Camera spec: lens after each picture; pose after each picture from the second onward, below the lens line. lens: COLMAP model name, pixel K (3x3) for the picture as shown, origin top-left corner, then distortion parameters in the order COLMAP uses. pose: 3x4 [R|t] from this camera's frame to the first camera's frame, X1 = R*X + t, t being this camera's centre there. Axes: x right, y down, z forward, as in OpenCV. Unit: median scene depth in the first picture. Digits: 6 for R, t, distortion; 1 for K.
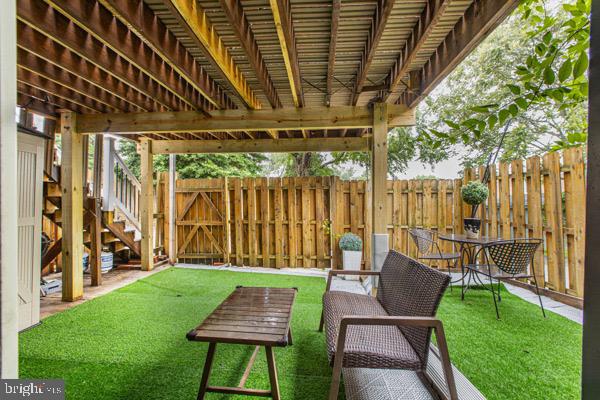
lens RADIAL K [[269.6, 0, 300.3], [0, 269.6, 200.6], [0, 0, 1]] dist [-0.001578, -0.000946]
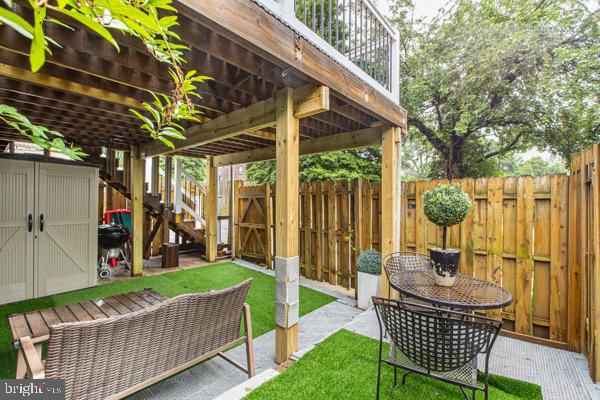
lens RADIAL K [[269.6, 0, 300.3], [0, 269.6, 199.9], [0, 0, 1]] dist [-0.001578, -0.000946]
pose [[0.806314, 0.002189, -0.591483, 0.457595], [-0.003712, 0.999992, -0.001359, -0.023044], [0.591476, 0.003291, 0.806316, 0.225940]]
